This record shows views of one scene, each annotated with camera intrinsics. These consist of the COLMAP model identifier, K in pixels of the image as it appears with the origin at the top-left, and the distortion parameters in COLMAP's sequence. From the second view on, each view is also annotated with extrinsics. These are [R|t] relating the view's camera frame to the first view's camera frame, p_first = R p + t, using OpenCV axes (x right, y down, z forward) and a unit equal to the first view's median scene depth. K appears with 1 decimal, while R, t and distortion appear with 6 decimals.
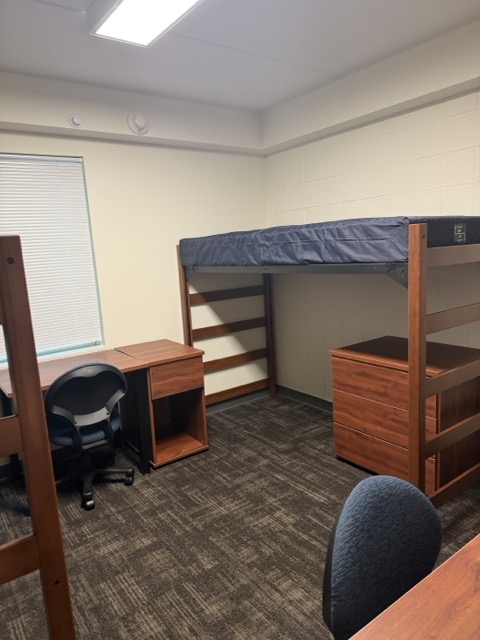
lens RADIAL K [[449.5, 0, 232.7], [0, 449.5, 307.1], [0, 0, 1]] dist [0.069404, -0.145248]
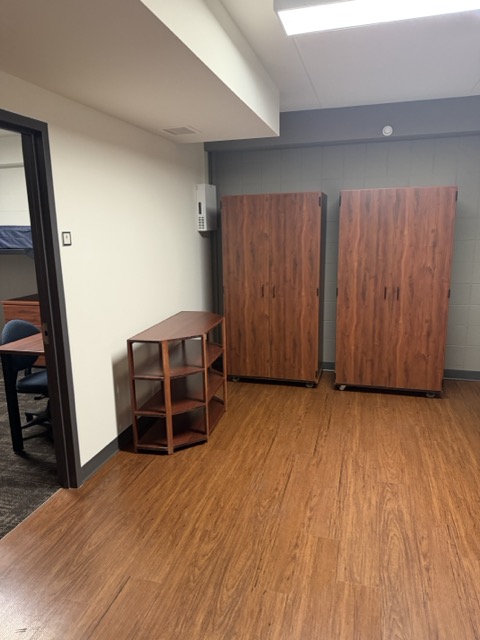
lens RADIAL K [[440.7, 0, 240.0], [0, 440.7, 320.0], [0, 0, 1]] dist [0.066687, -0.140505]
pose [[0.774825, -0.087018, 0.626158, -0.152053], [0.056958, 0.996062, 0.067943, 0.110656], [-0.629605, -0.016979, 0.776730, -0.928875]]
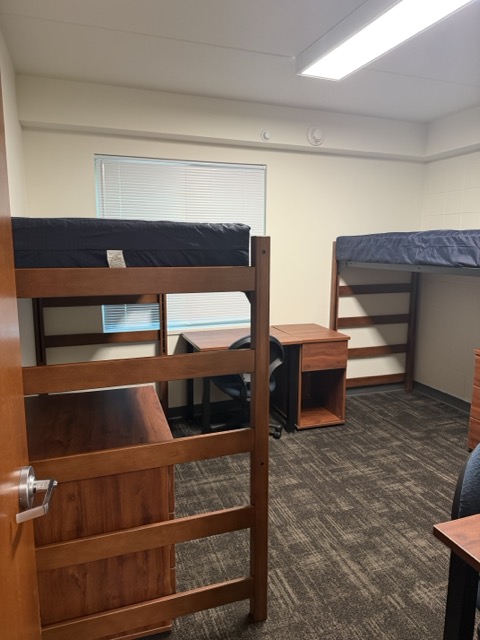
lens RADIAL K [[449.5, 0, 232.7], [0, 449.5, 307.1], [0, 0, 1]] dist [0.069404, -0.145248]
pose [[0.955719, 0.100117, -0.276726, -0.045234], [-0.095477, 0.994973, 0.030228, 0.020097], [0.278361, -0.002469, 0.960473, -0.191939]]
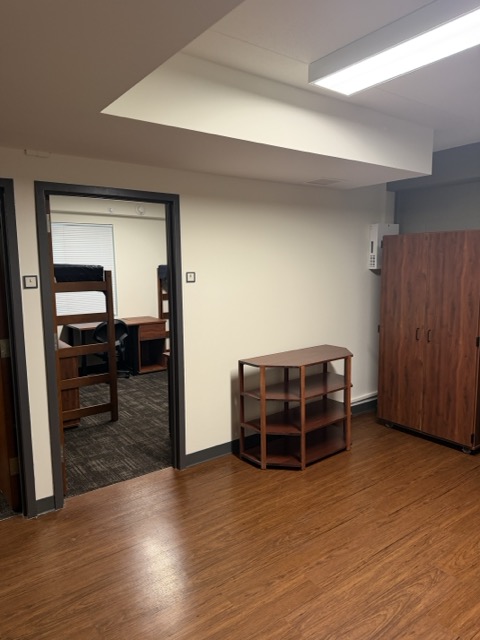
lens RADIAL K [[448.9, 0, 244.0], [0, 448.9, 313.1], [0, 0, 1]] dist [0.061408, -0.086579]
pose [[0.998411, 0.044561, 0.034490, 0.246987], [-0.043821, 0.998799, -0.021938, 0.106838], [-0.035426, 0.020392, 0.999164, -1.214172]]
